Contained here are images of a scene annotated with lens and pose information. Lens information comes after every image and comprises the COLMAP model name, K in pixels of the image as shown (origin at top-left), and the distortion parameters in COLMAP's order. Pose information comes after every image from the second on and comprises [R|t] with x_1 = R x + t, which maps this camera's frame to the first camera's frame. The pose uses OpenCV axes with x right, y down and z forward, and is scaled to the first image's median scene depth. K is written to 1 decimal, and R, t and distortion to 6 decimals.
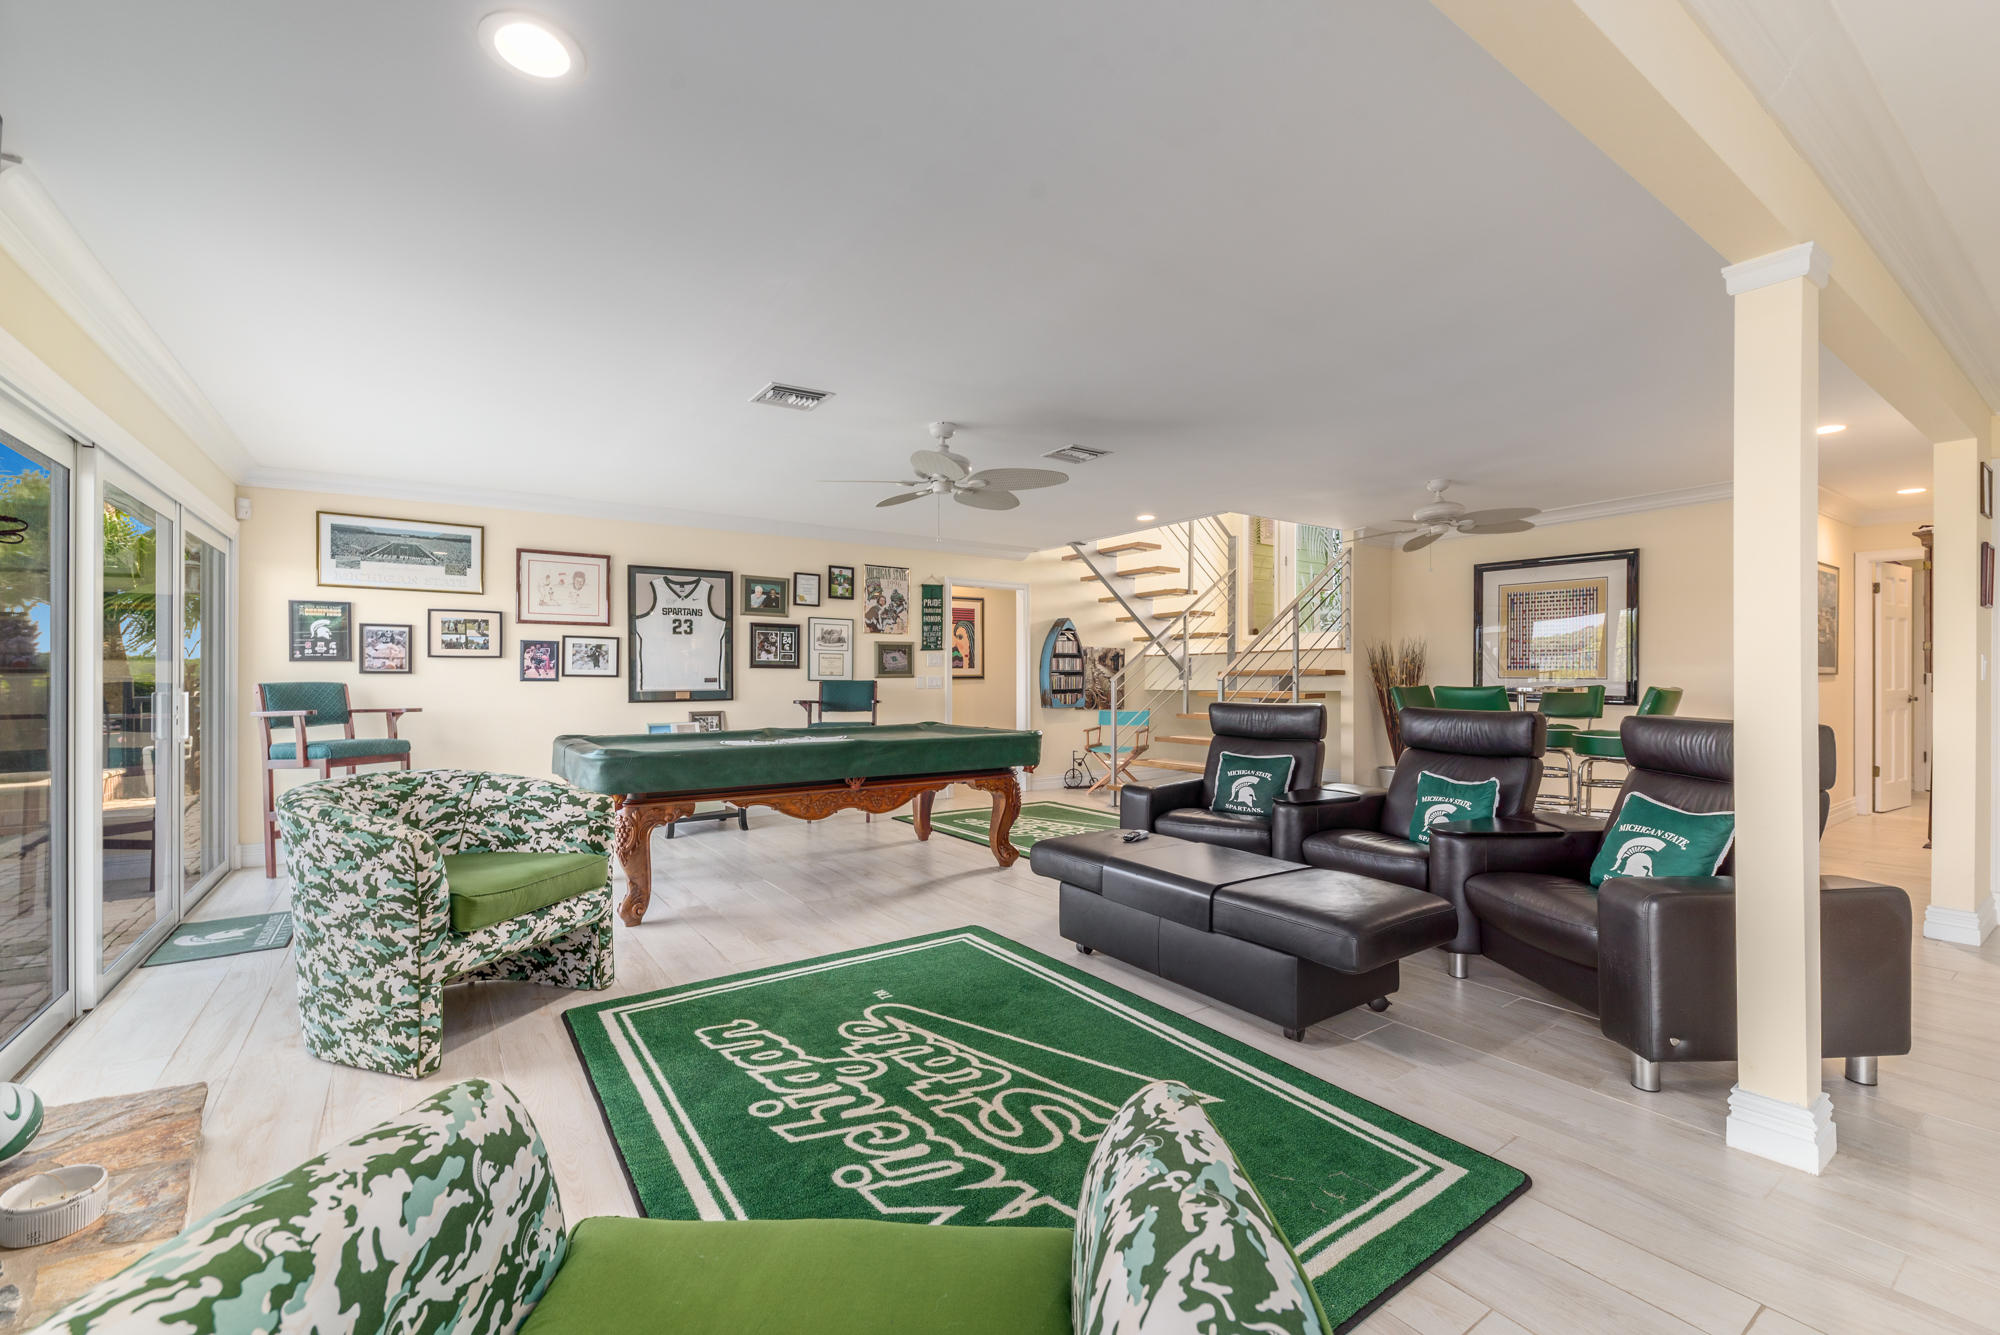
lens RADIAL K [[808.9, 0, 1000.0], [0, 808.9, 667.5], [0, 0, 1]] dist [0.116645, 0.000041]
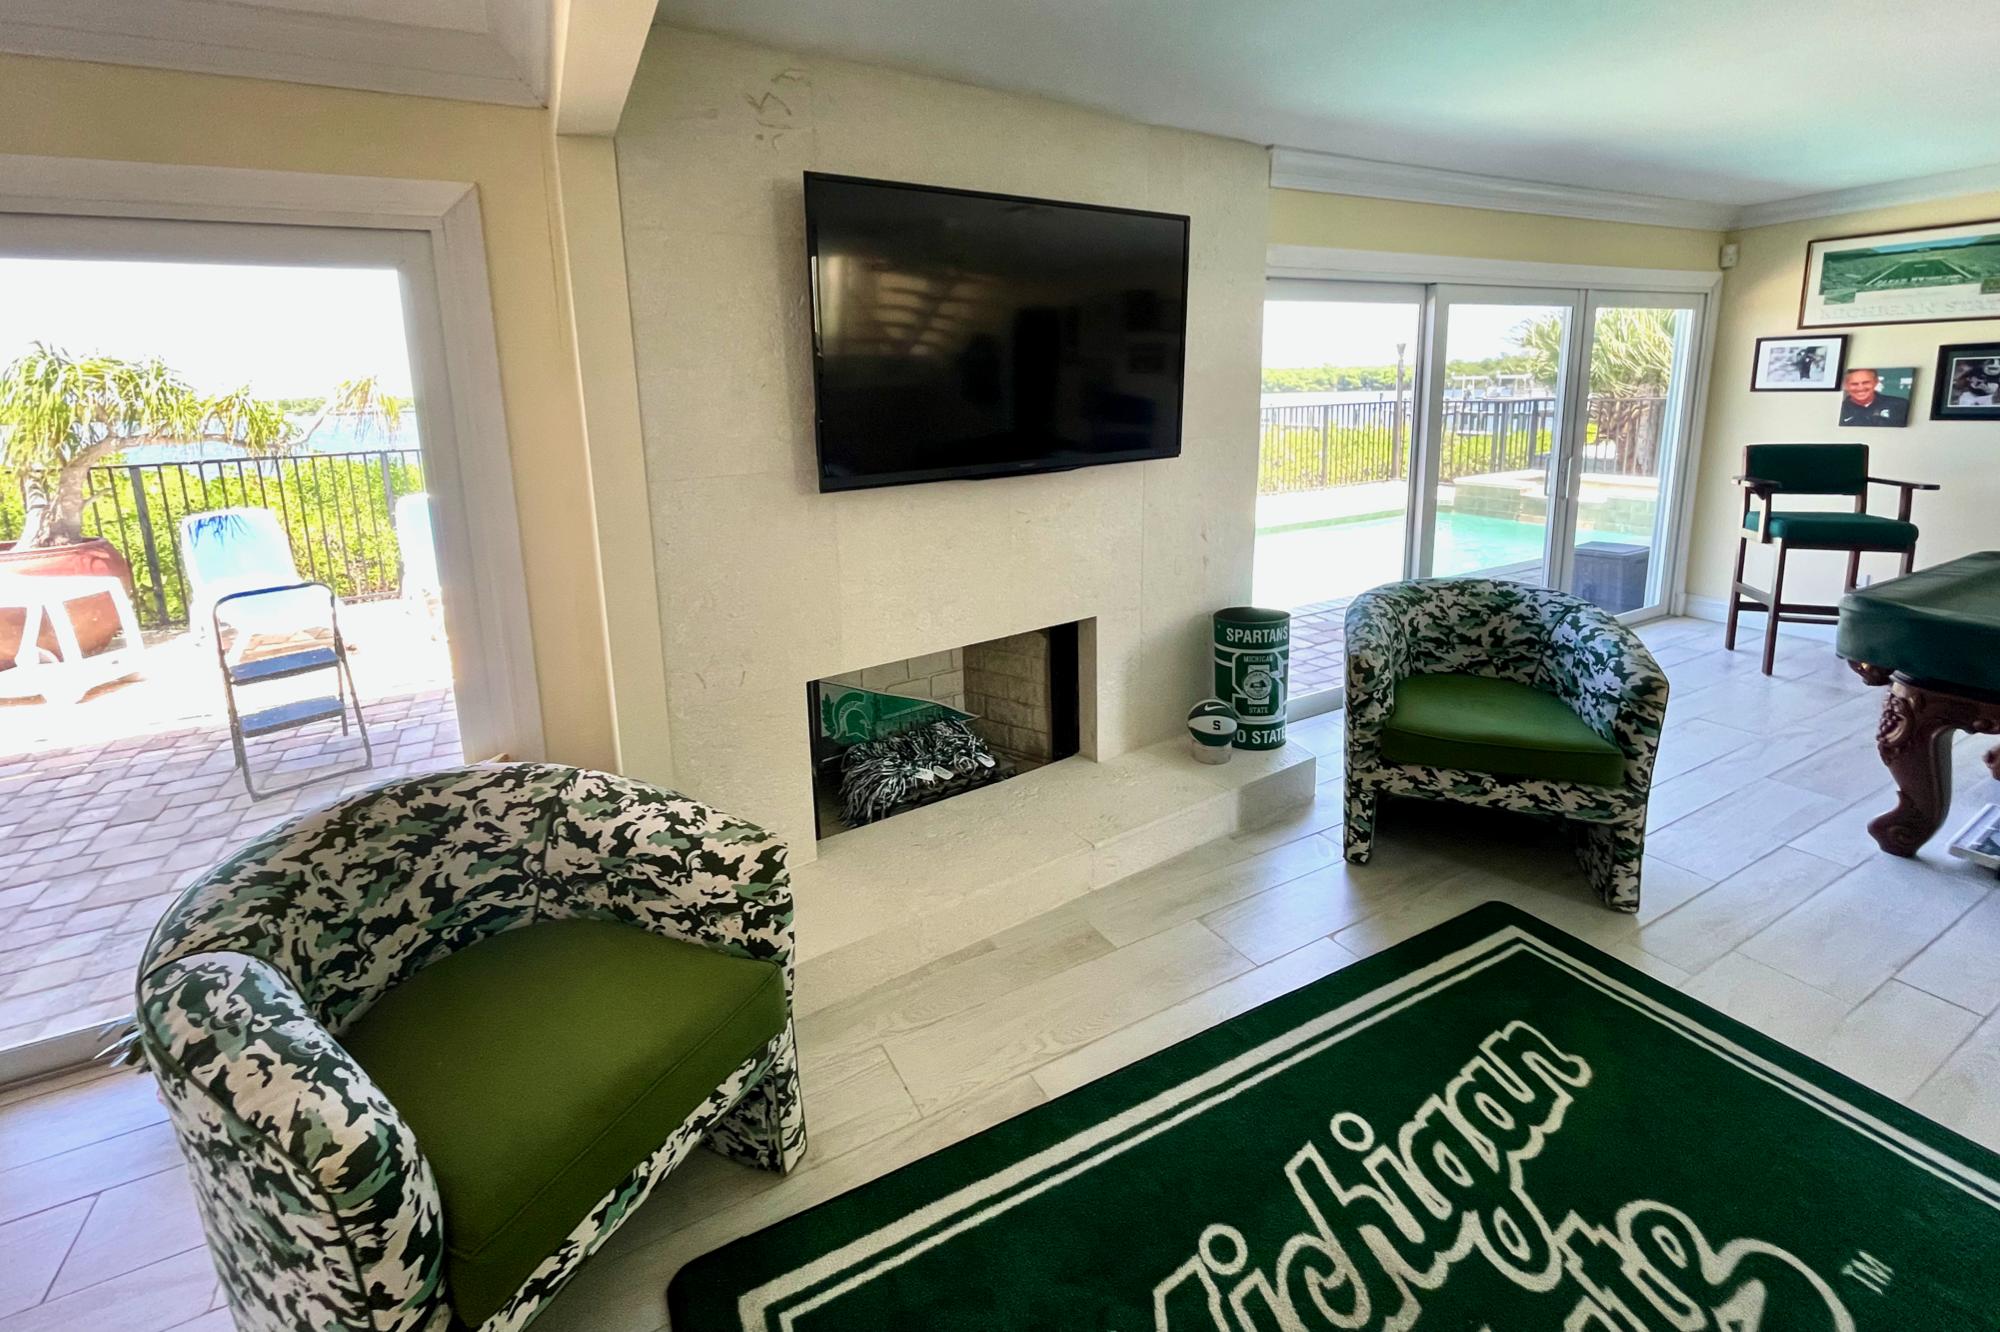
lens RADIAL K [[894.5, 0, 1001.7], [0, 894.5, 551.9], [0, 0, 1]] dist [-0.001210, -0.004158]
pose [[-0.127740, 0.189940, -0.973450, 0.387129], [0.022617, 0.981793, 0.188600, -0.127423], [0.991550, 0.002076, -0.129710, 0.685210]]
